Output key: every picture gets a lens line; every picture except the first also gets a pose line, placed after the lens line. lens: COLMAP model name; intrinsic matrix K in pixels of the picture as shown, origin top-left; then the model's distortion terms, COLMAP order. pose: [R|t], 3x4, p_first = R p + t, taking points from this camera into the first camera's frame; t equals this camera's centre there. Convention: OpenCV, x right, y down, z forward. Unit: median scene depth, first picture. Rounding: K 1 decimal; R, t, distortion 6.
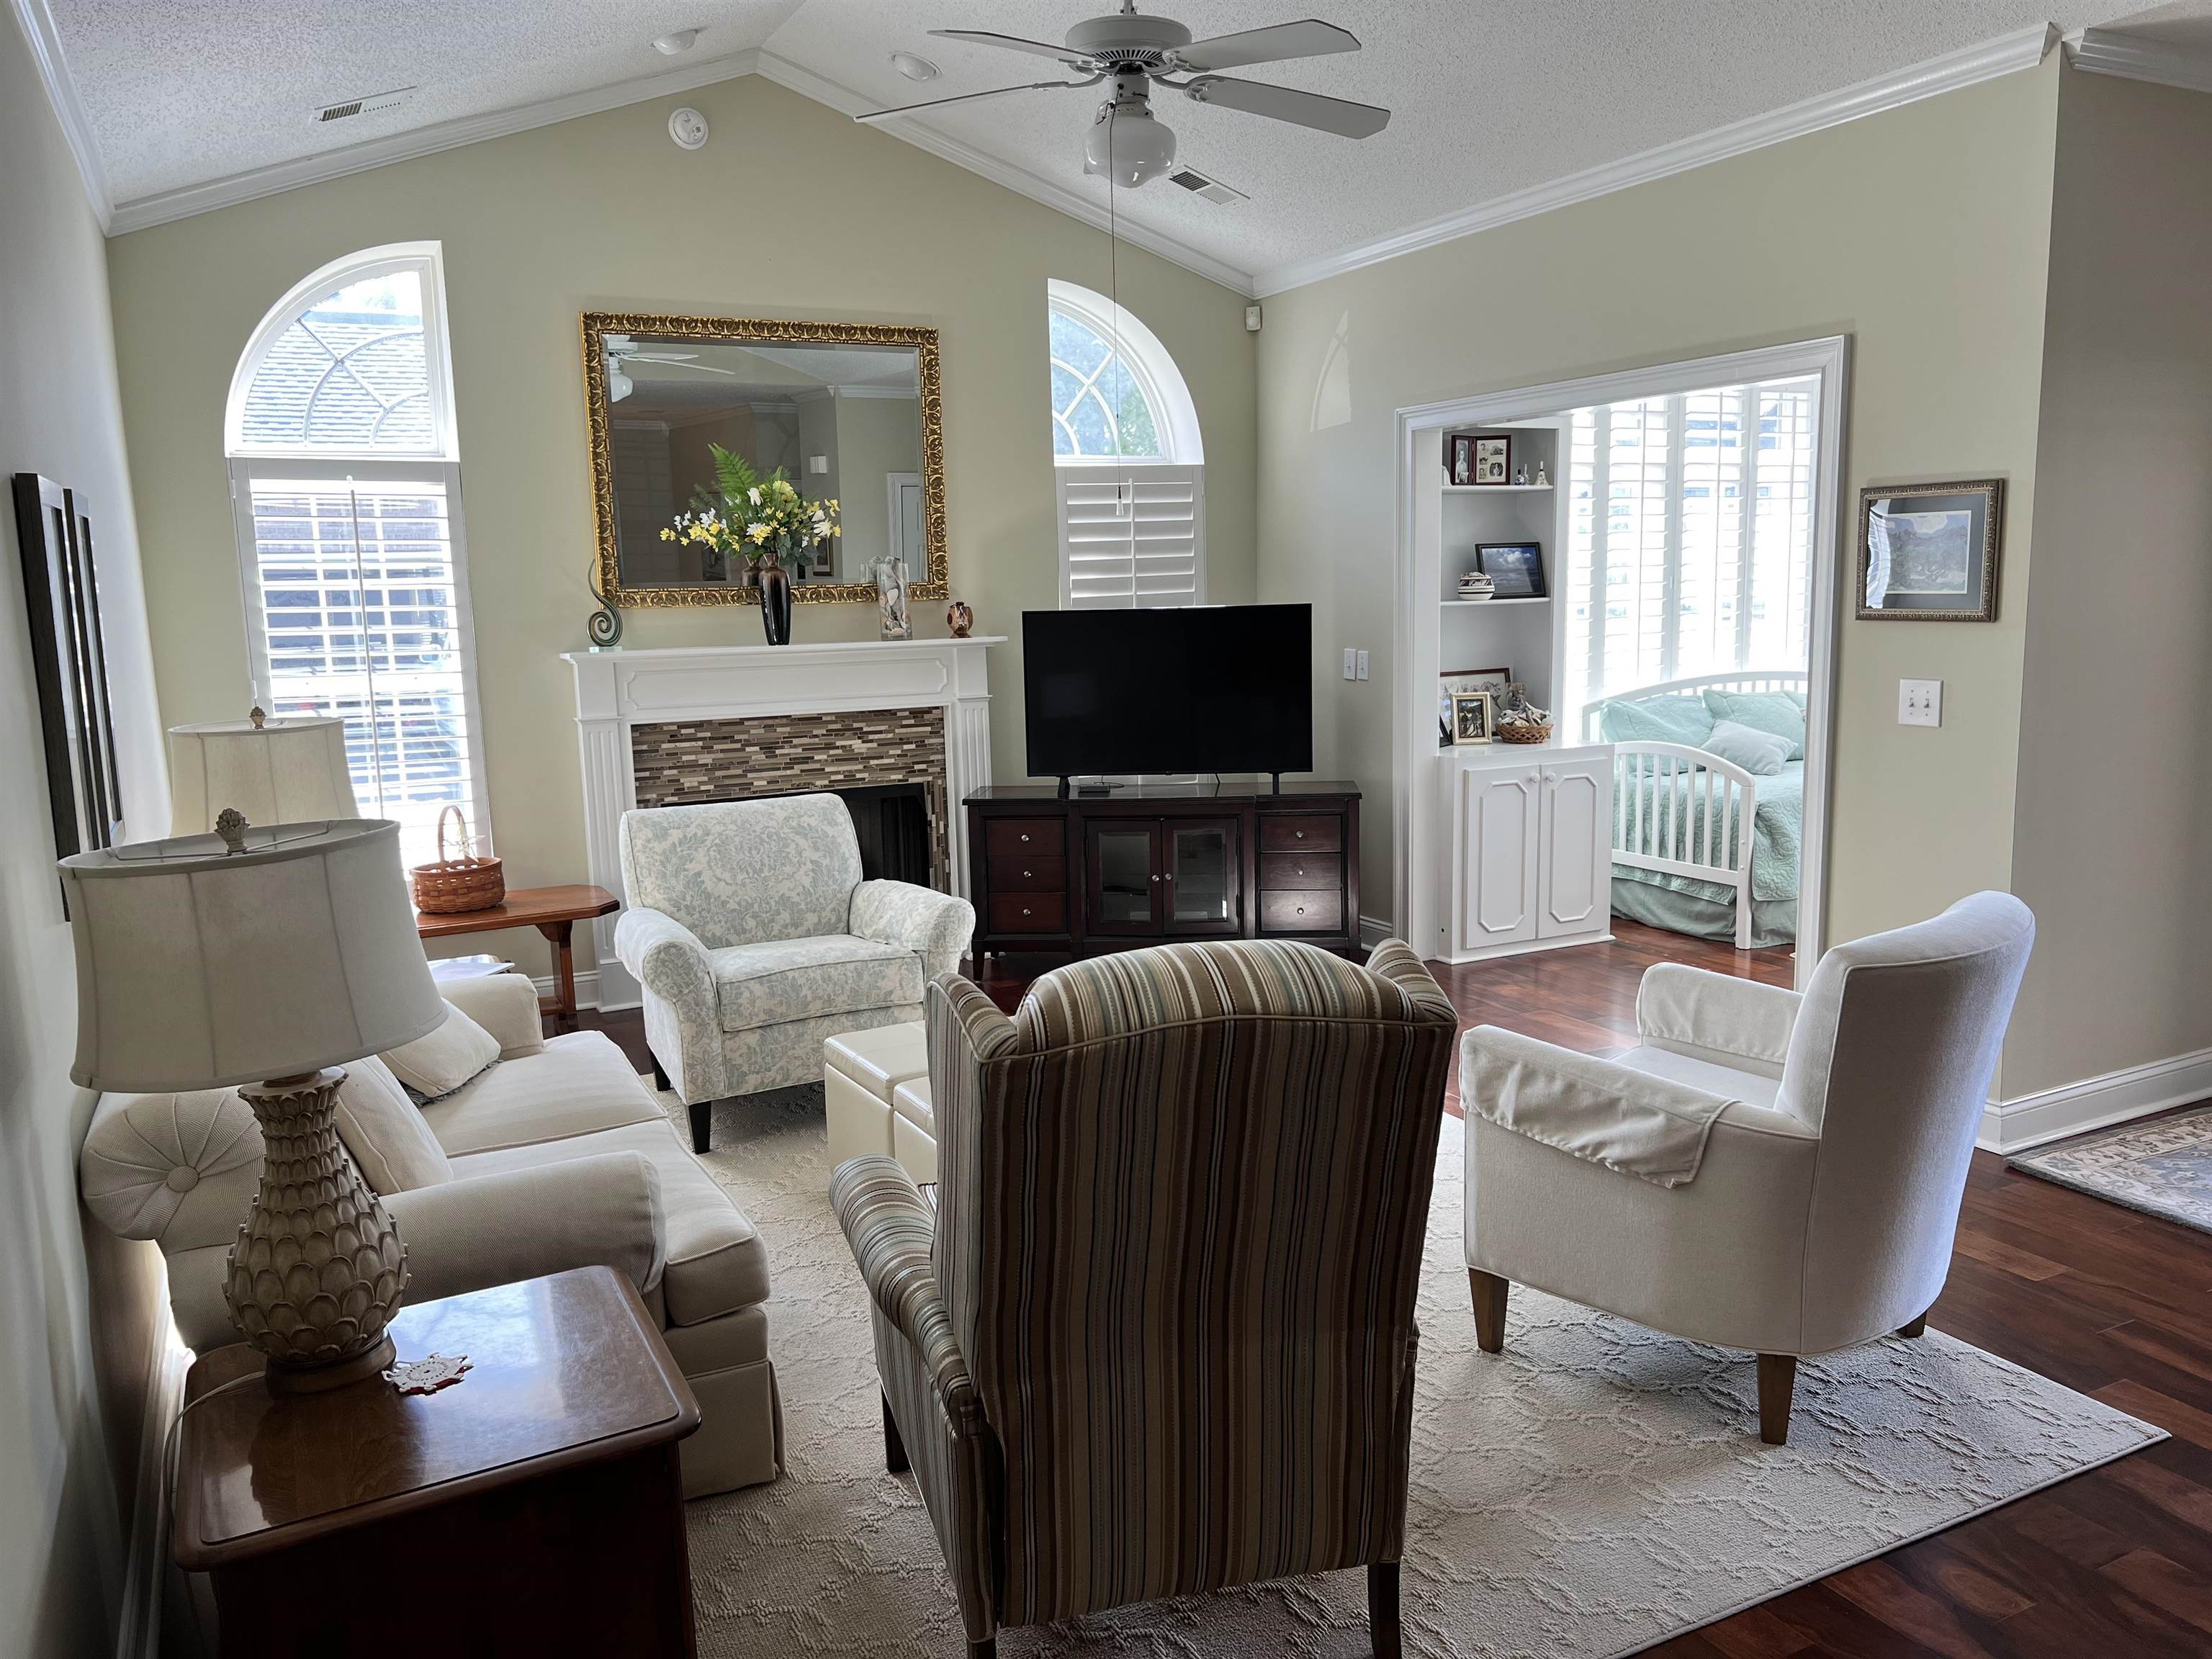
lens RADIAL K [[1671.2, 0, 1100.8], [0, 1671.2, 822.5], [0, 0, 1]] dist [0.053124, -0.045937]
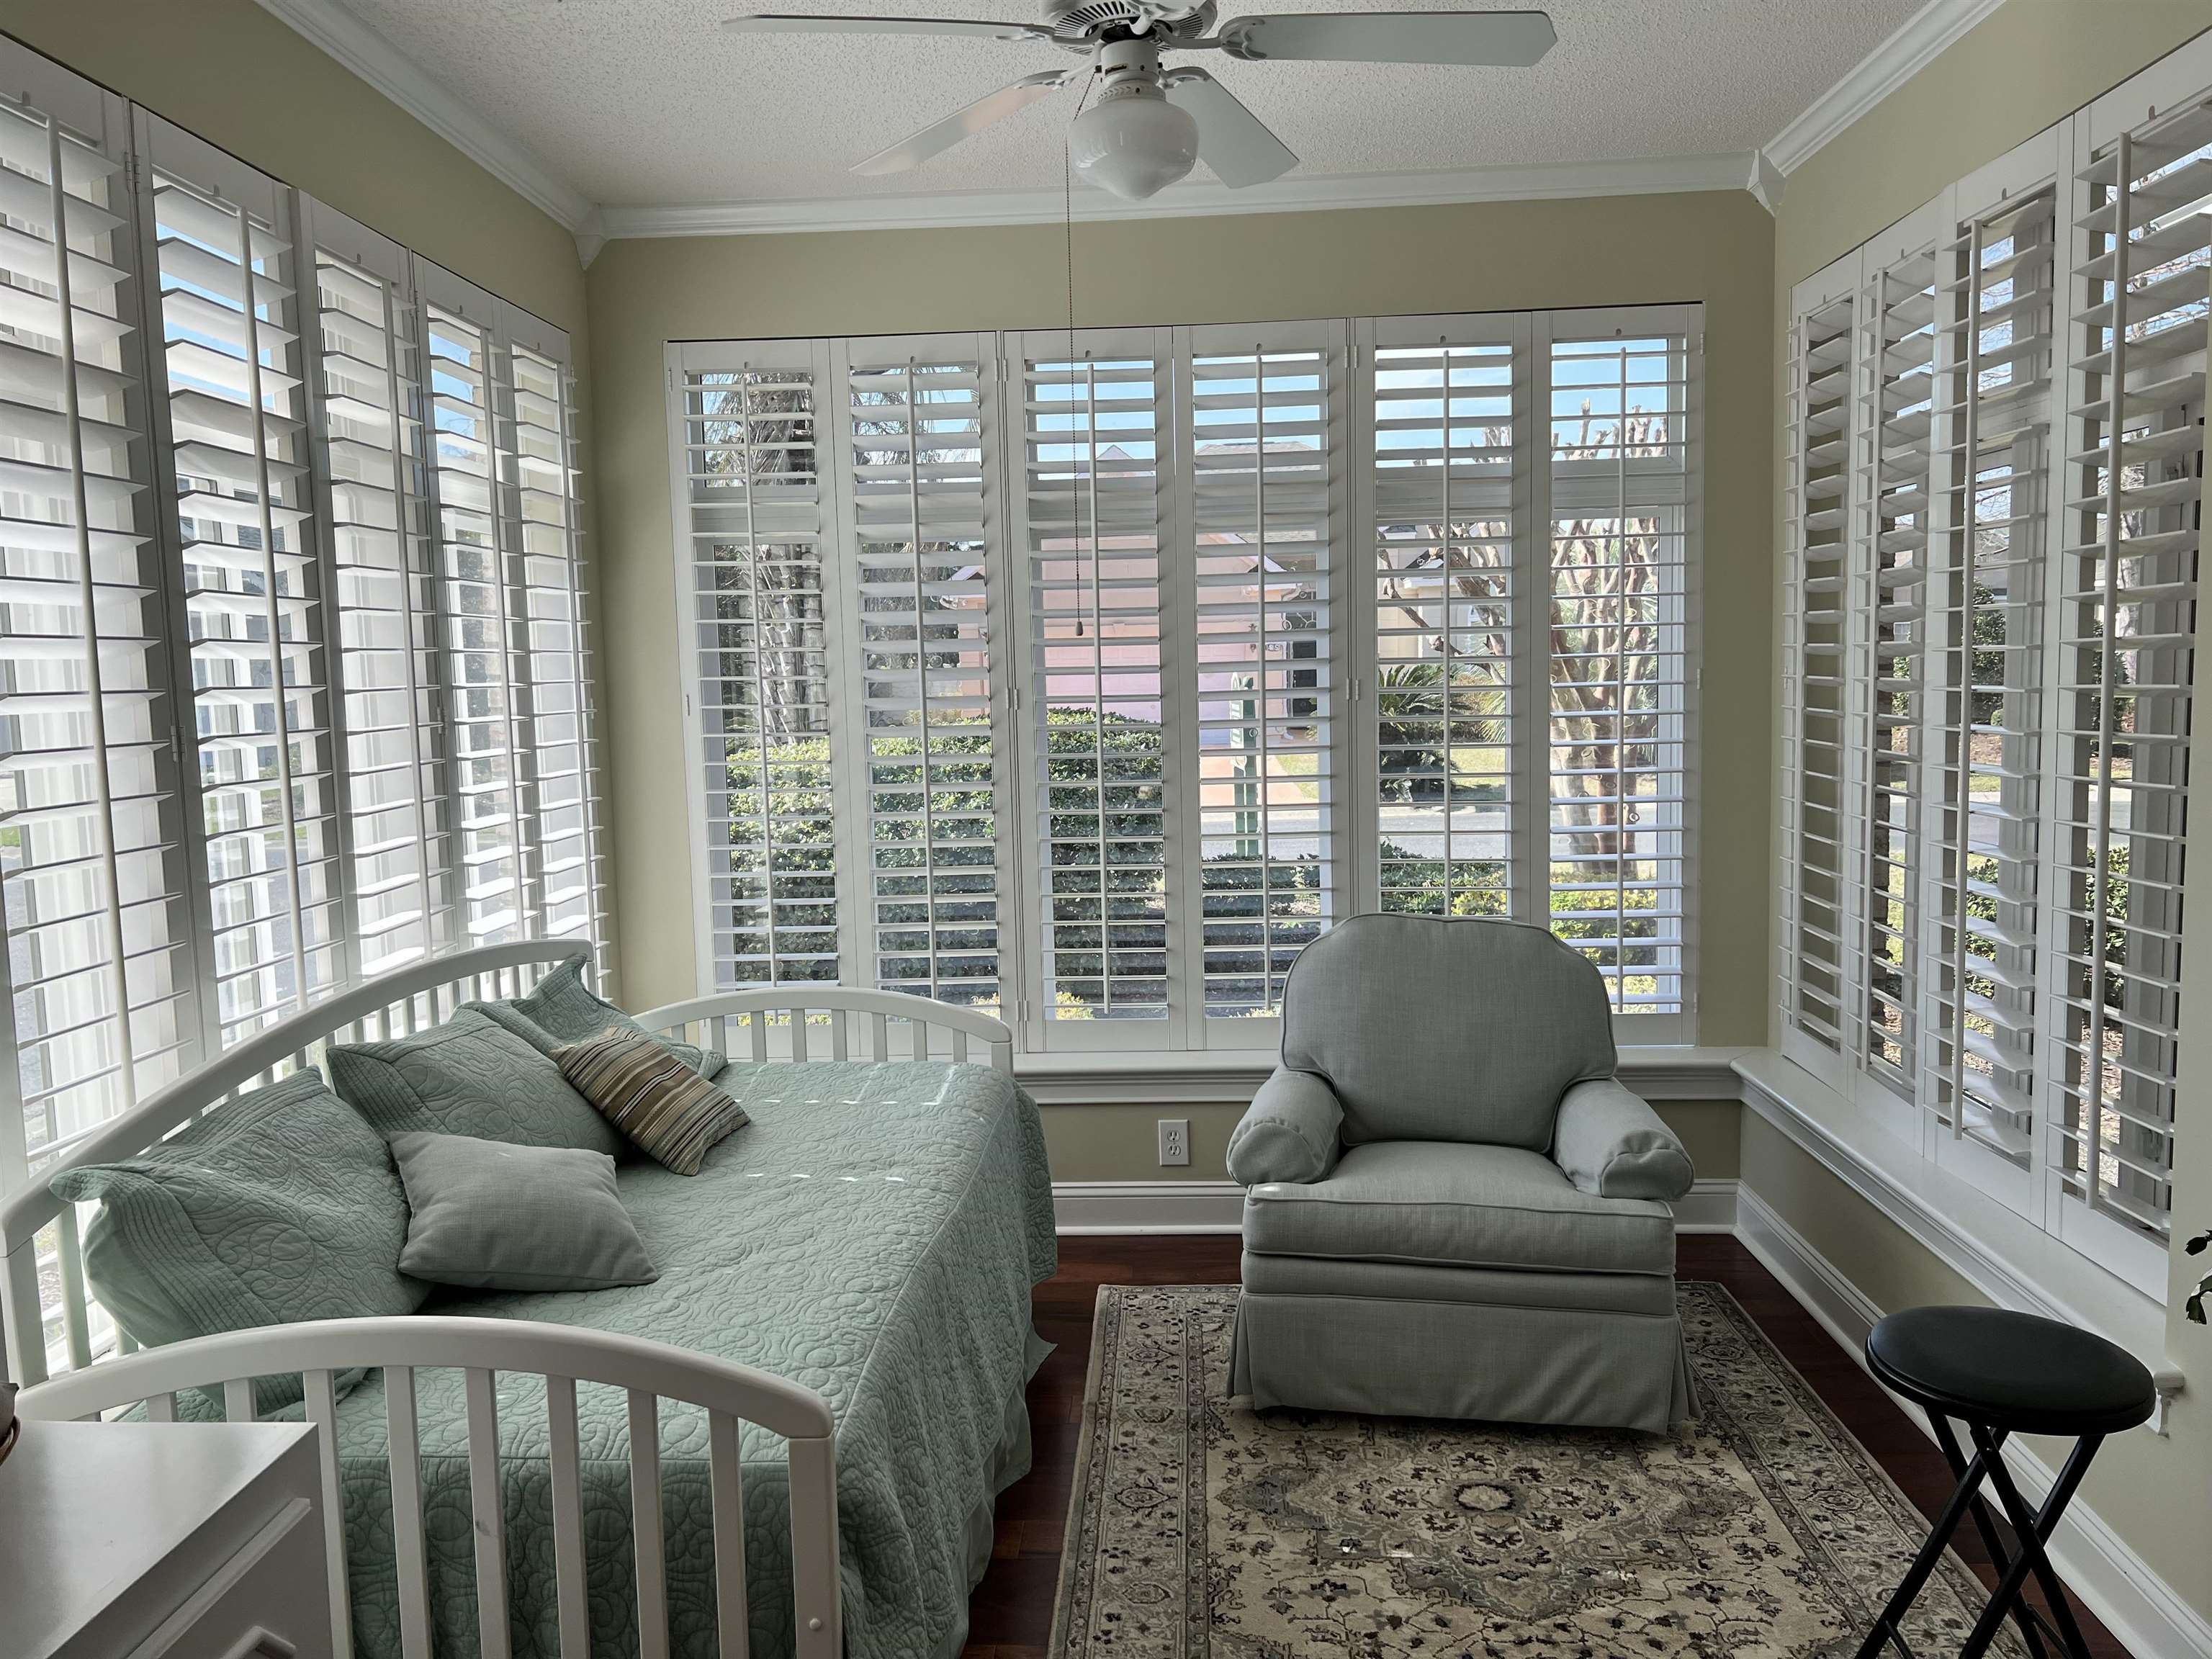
lens RADIAL K [[1671.2, 0, 1106.3], [0, 1671.2, 835.9], [0, 0, 1]] dist [0.053124, -0.045937]
pose [[0.491189, -0.071674, 0.868099, 0.182131], [0.143364, 0.989670, 0.000594, -0.130002], [-0.859174, 0.124162, 0.496390, 0.890104]]
